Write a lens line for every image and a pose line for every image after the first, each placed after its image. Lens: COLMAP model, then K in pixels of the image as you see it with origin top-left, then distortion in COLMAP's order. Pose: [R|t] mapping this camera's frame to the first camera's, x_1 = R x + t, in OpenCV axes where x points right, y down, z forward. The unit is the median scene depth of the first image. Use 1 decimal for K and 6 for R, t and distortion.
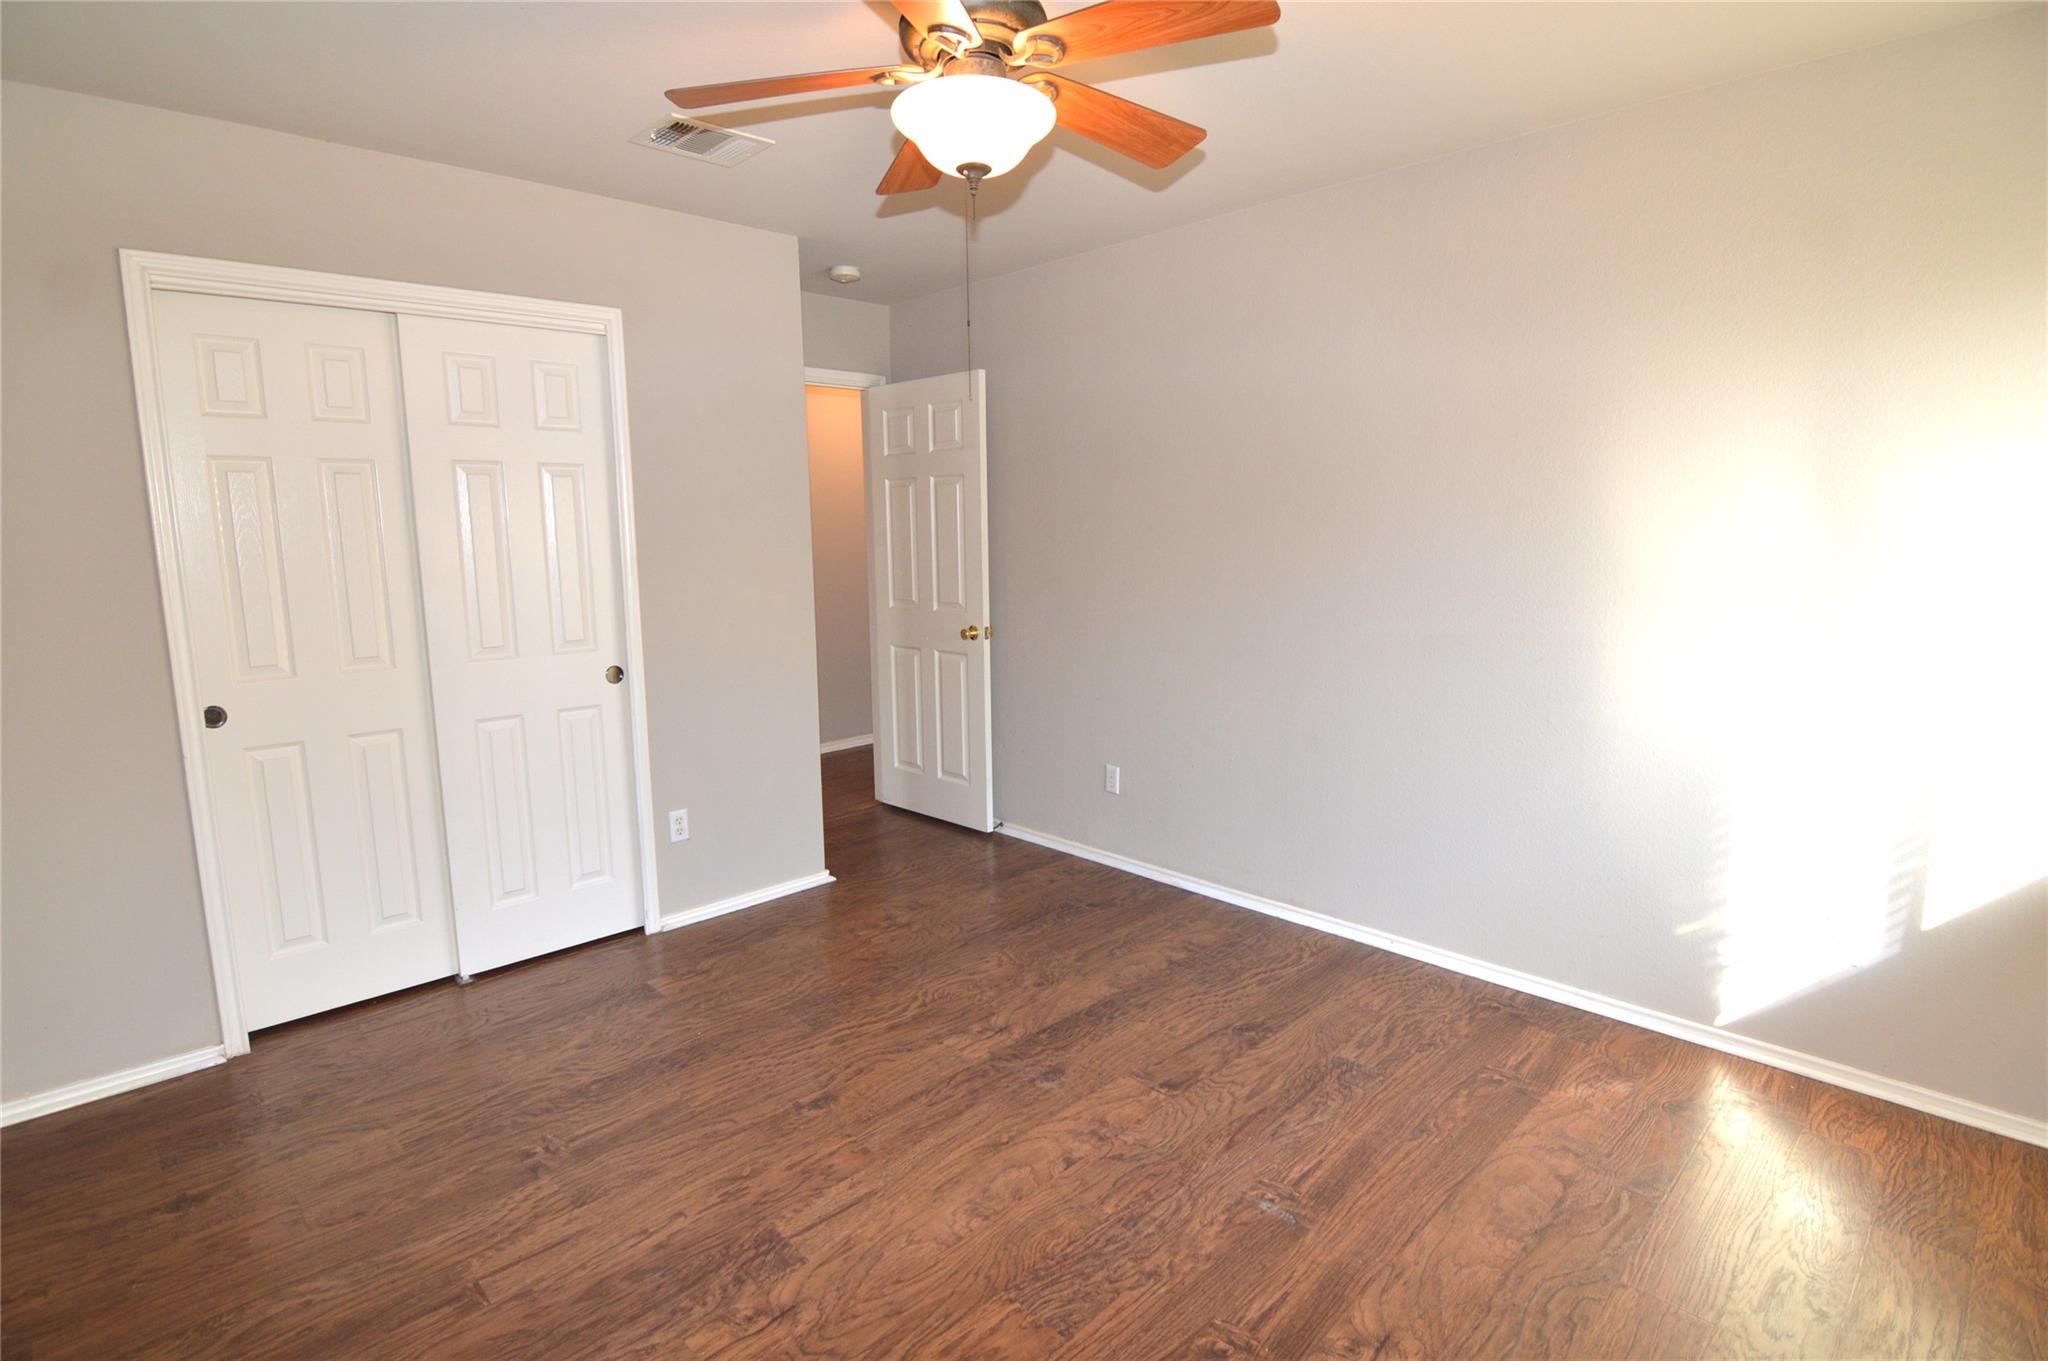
lens RADIAL K [[1010.8, 0, 1005.6], [0, 1010.8, 676.5], [0, 0, 1]] dist [0.000213, -0.015656]
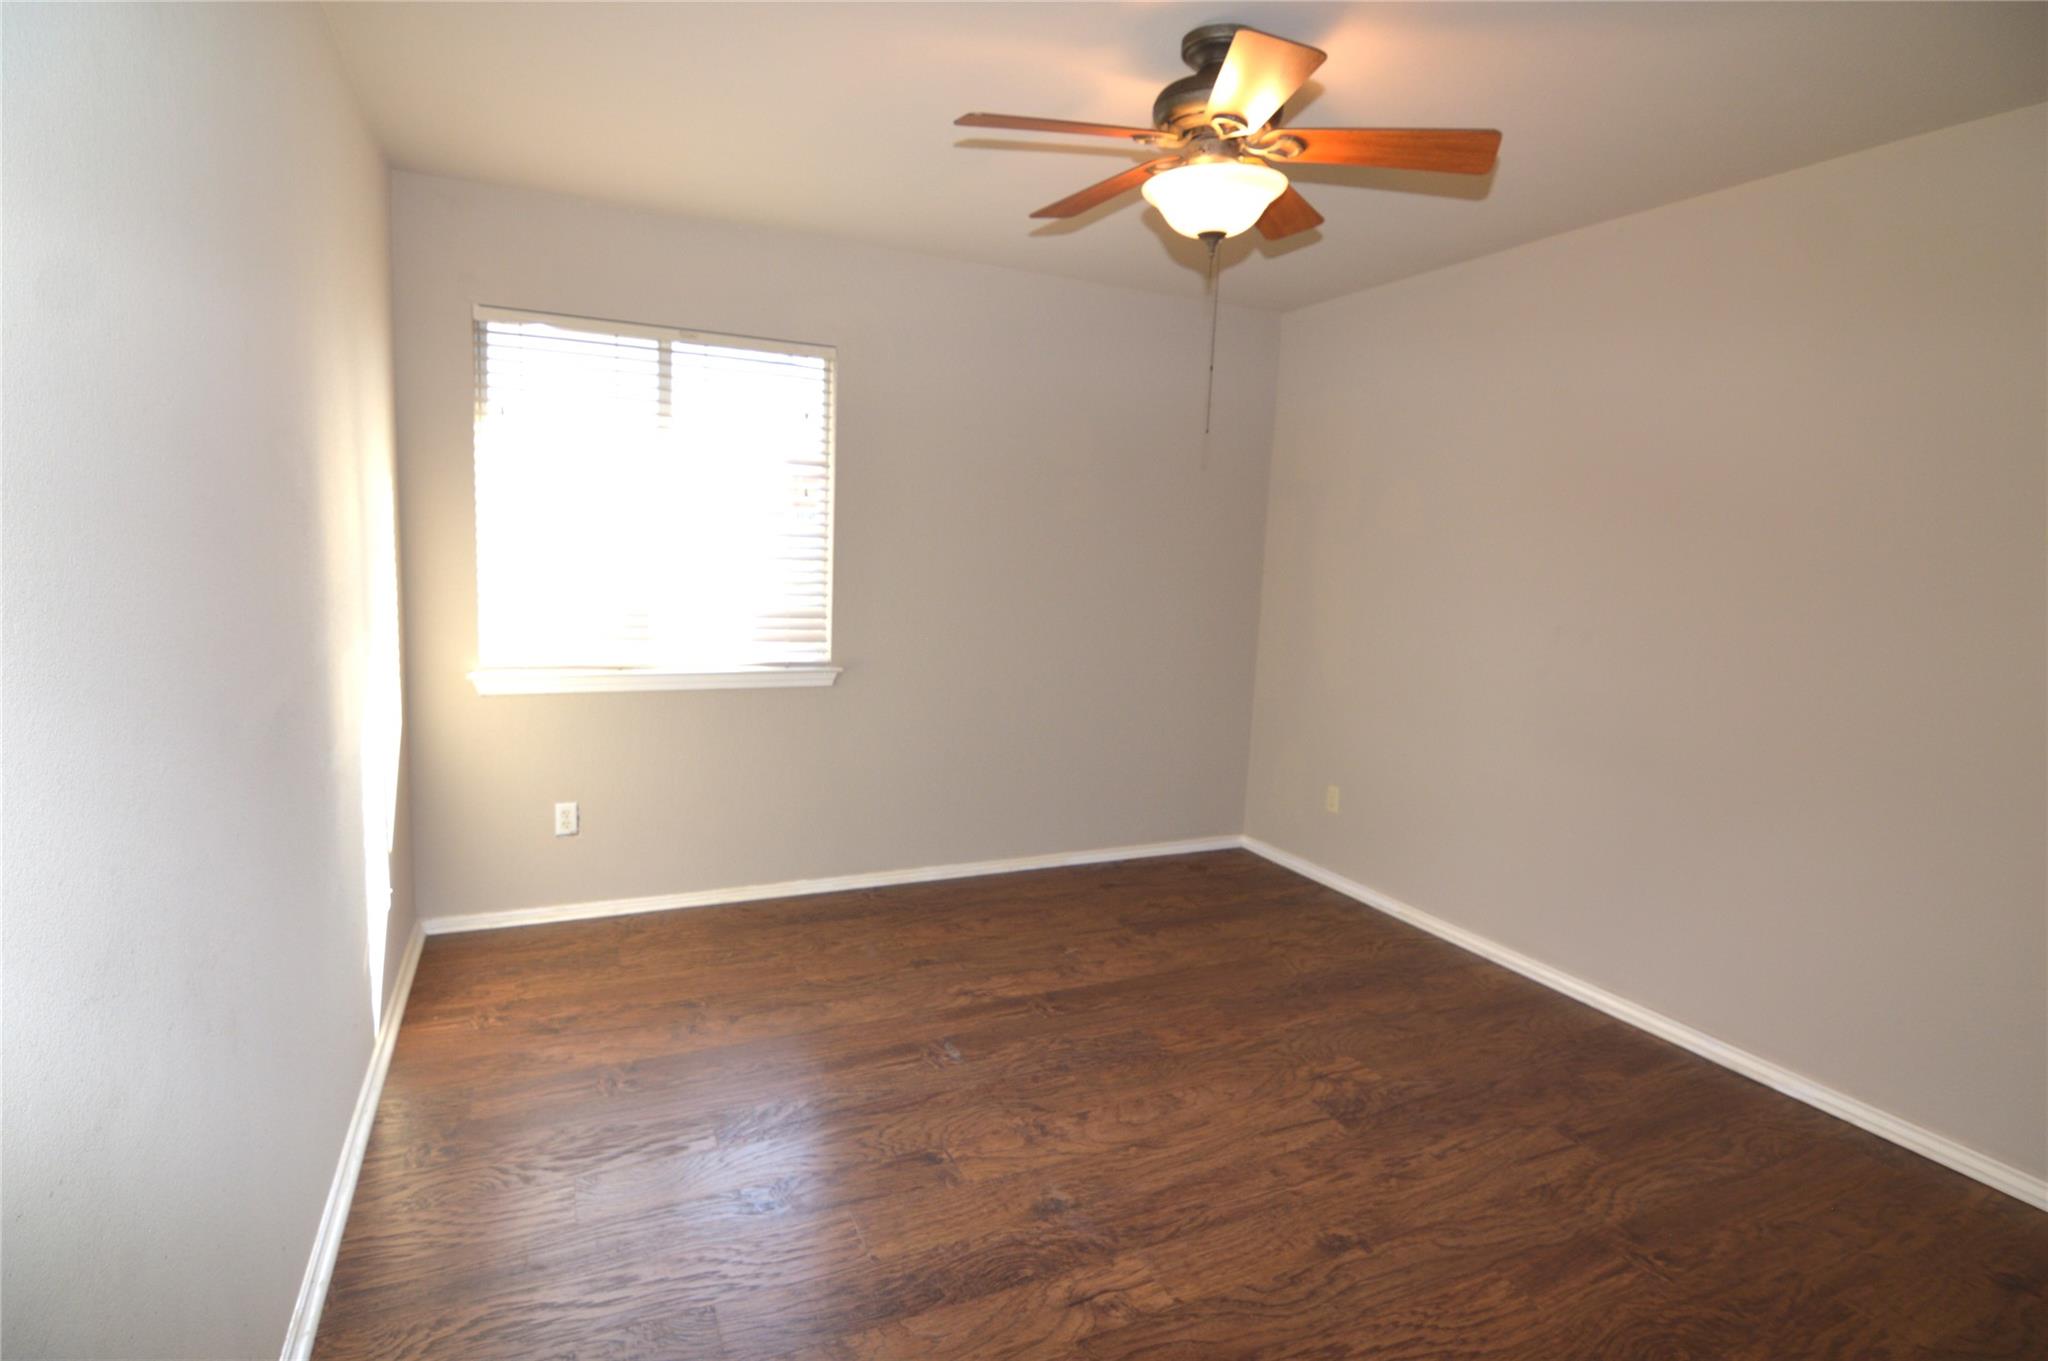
lens RADIAL K [[1010.8, 0, 1005.6], [0, 1010.8, 676.5], [0, 0, 1]] dist [0.000213, -0.015656]
pose [[-0.945577, -0.065420, 0.318755, -0.173033], [0.022338, 0.964220, 0.264159, -0.267340], [-0.324631, 0.256903, -0.910283, 1.863851]]
